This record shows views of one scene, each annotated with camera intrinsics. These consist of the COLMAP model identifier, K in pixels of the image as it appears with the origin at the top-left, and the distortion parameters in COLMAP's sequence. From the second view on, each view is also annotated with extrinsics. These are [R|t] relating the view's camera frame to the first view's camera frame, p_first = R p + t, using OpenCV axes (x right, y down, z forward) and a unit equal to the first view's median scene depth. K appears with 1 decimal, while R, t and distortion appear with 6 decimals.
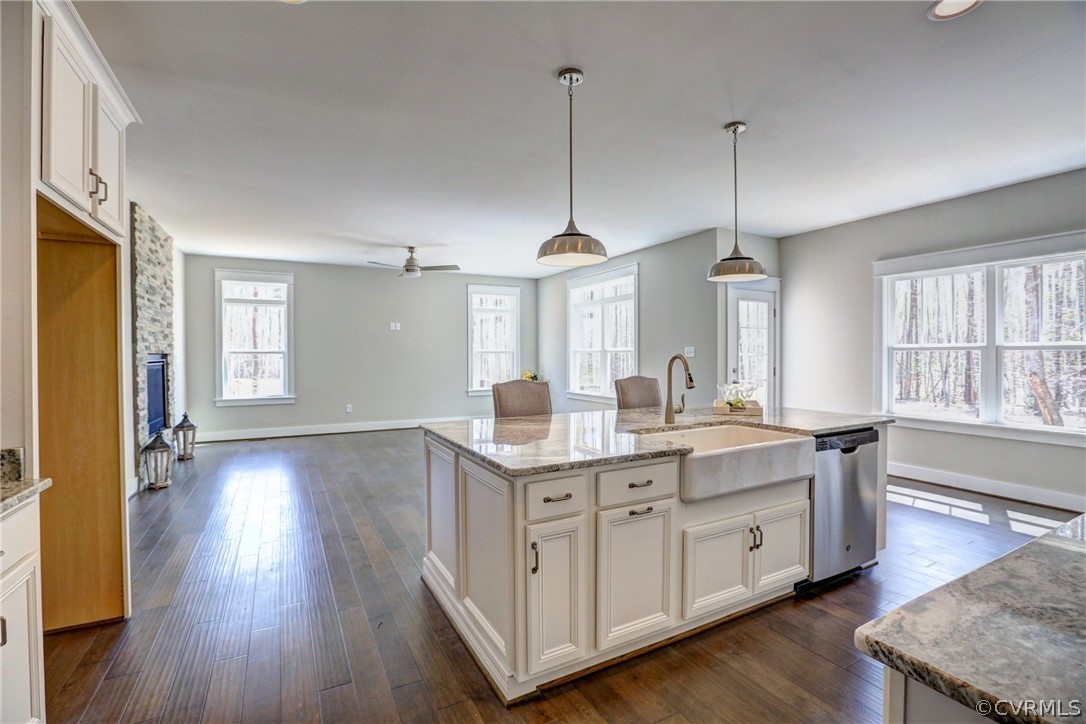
lens RADIAL K [[491.5, 0, 547.3], [0, 491.5, 359.0], [0, 0, 1]] dist [-0.033540, 0.002890]
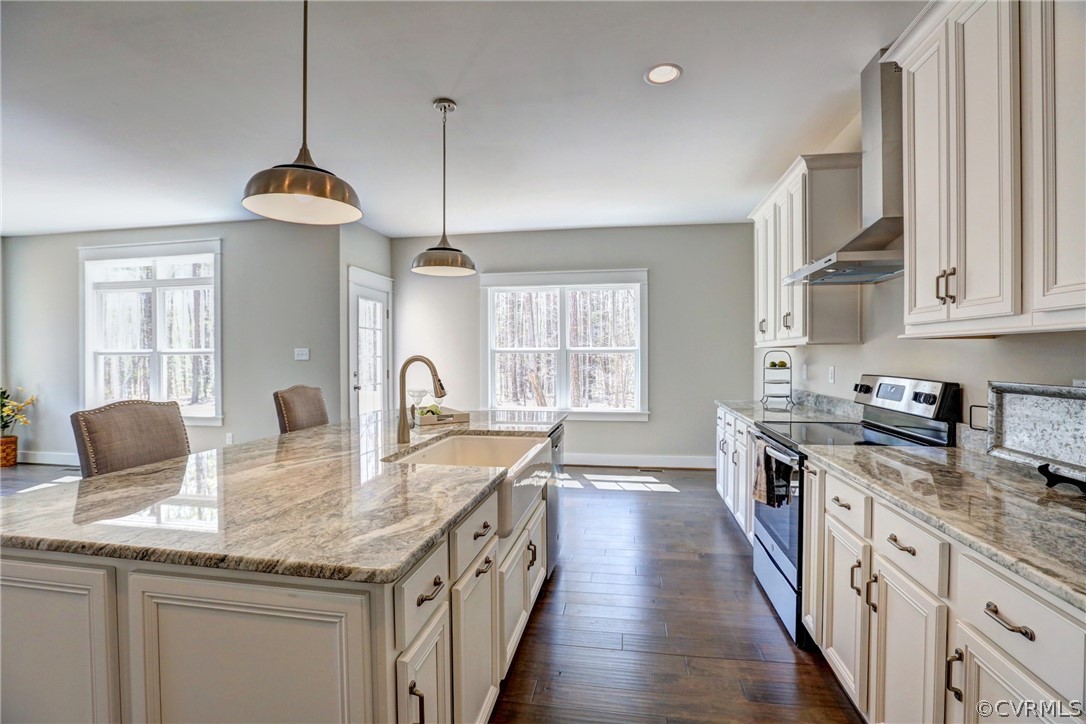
lens RADIAL K [[491.5, 0, 547.6], [0, 491.5, 358.3], [0, 0, 1]] dist [-0.033540, 0.002890]
pose [[0.619234, -0.003873, 0.785197, -0.175041], [0.010441, 0.999940, -0.003302, -0.000338], [-0.785137, 0.010243, 0.619237, 0.249232]]
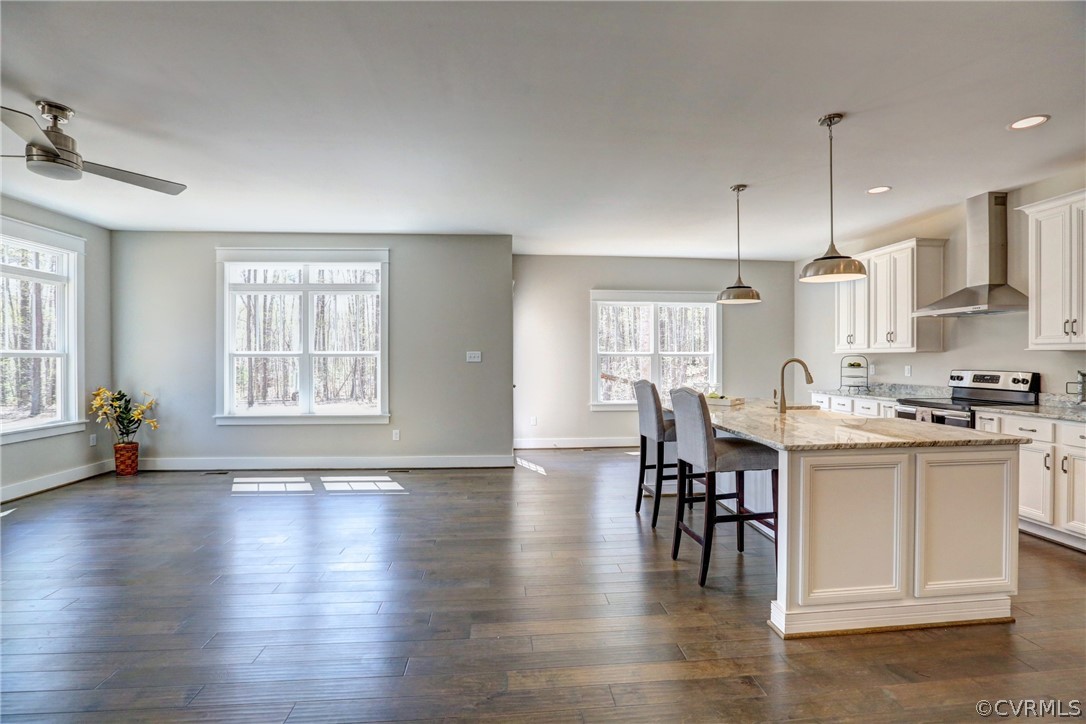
lens RADIAL K [[491.5, 0, 545.2], [0, 491.5, 356.2], [0, 0, 1]] dist [-0.033540, 0.002890]
pose [[0.400760, 0.004996, 0.916169, -0.885370], [0.010191, 0.999899, -0.009910, -0.007499], [-0.916126, 0.013308, 0.400669, 0.814080]]
